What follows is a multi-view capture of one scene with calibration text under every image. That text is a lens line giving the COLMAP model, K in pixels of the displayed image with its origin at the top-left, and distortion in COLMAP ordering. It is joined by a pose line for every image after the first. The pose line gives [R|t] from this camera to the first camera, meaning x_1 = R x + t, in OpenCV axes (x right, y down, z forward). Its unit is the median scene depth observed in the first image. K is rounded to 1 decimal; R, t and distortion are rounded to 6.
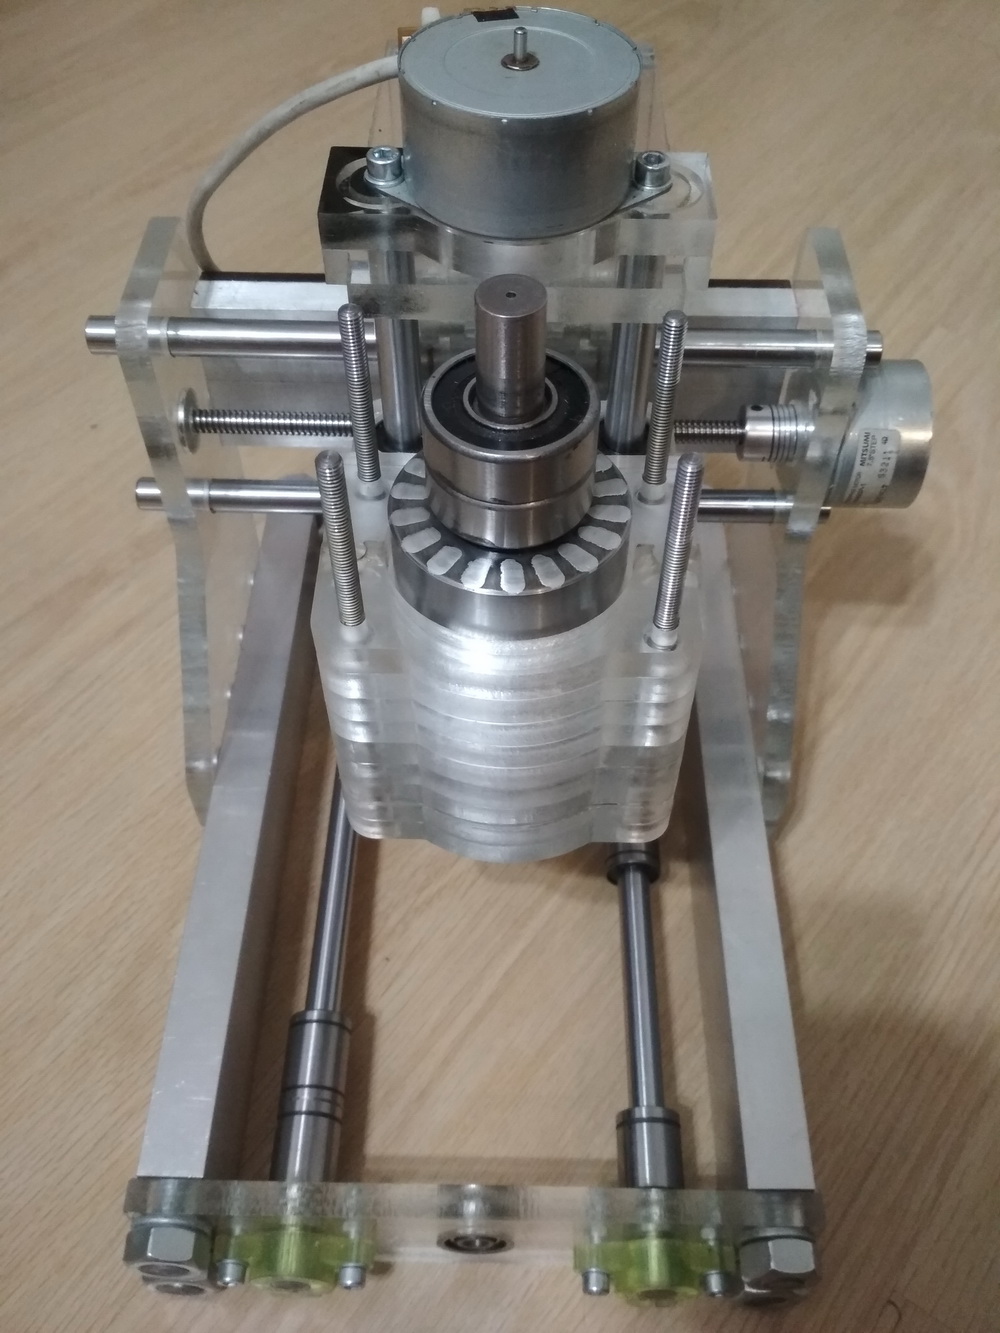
lens RADIAL K [[1196.1, 0, 500.0], [0, 1196.1, 666.5], [0, 0, 1]] dist [0.111356, -0.221650]
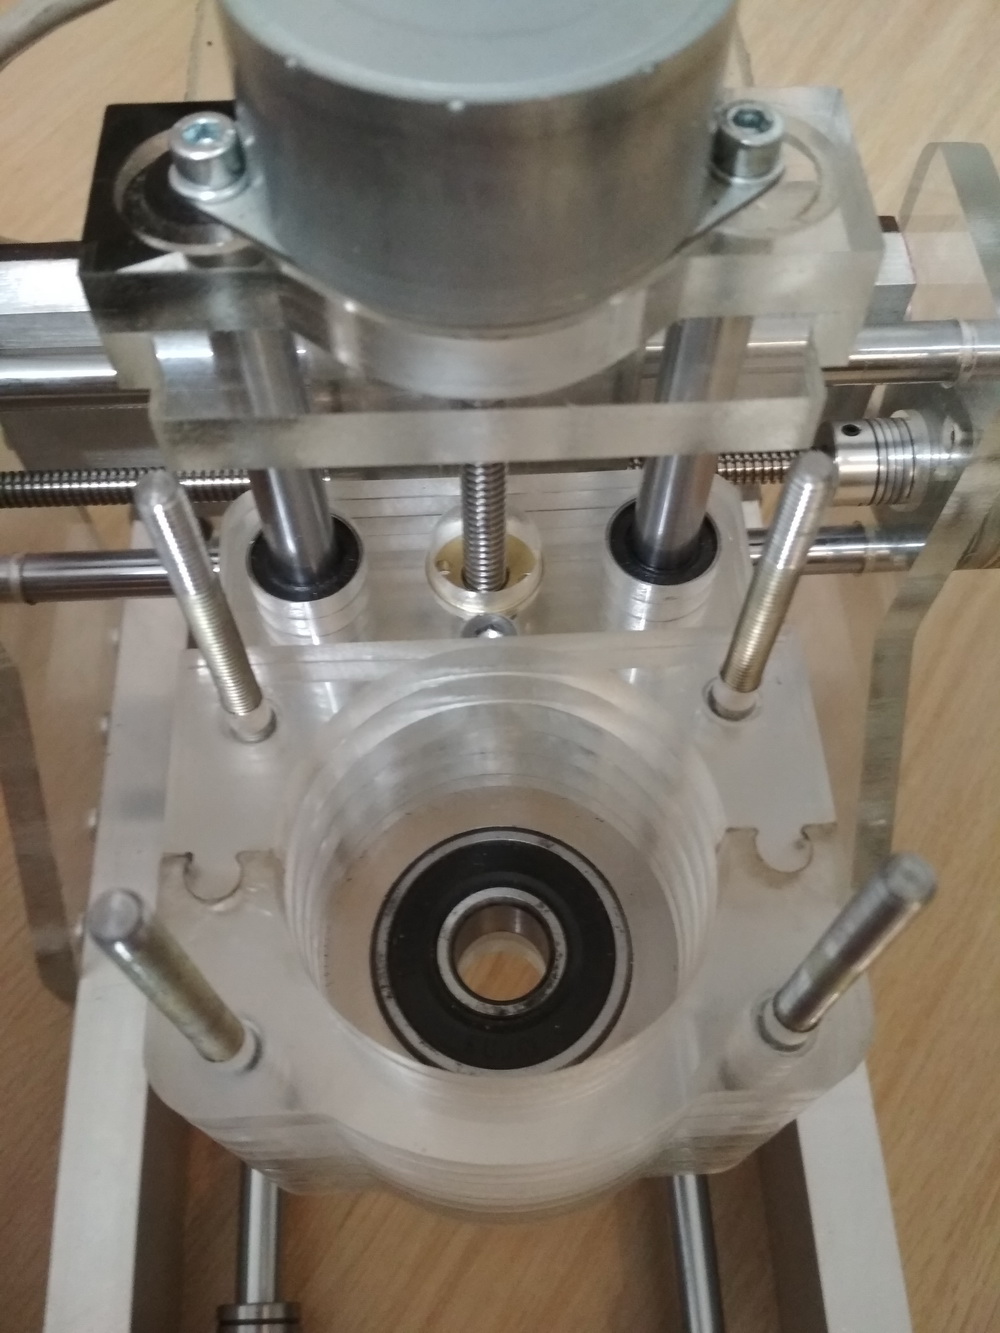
lens RADIAL K [[1196.1, 0, 500.0], [0, 1196.1, 666.5], [0, 0, 1]] dist [0.111356, -0.221650]
pose [[0.997971, -0.056387, 0.029572, -0.002545], [0.050650, 0.984497, 0.167929, -0.208223], [-0.038583, -0.166090, 0.985355, 0.345773]]
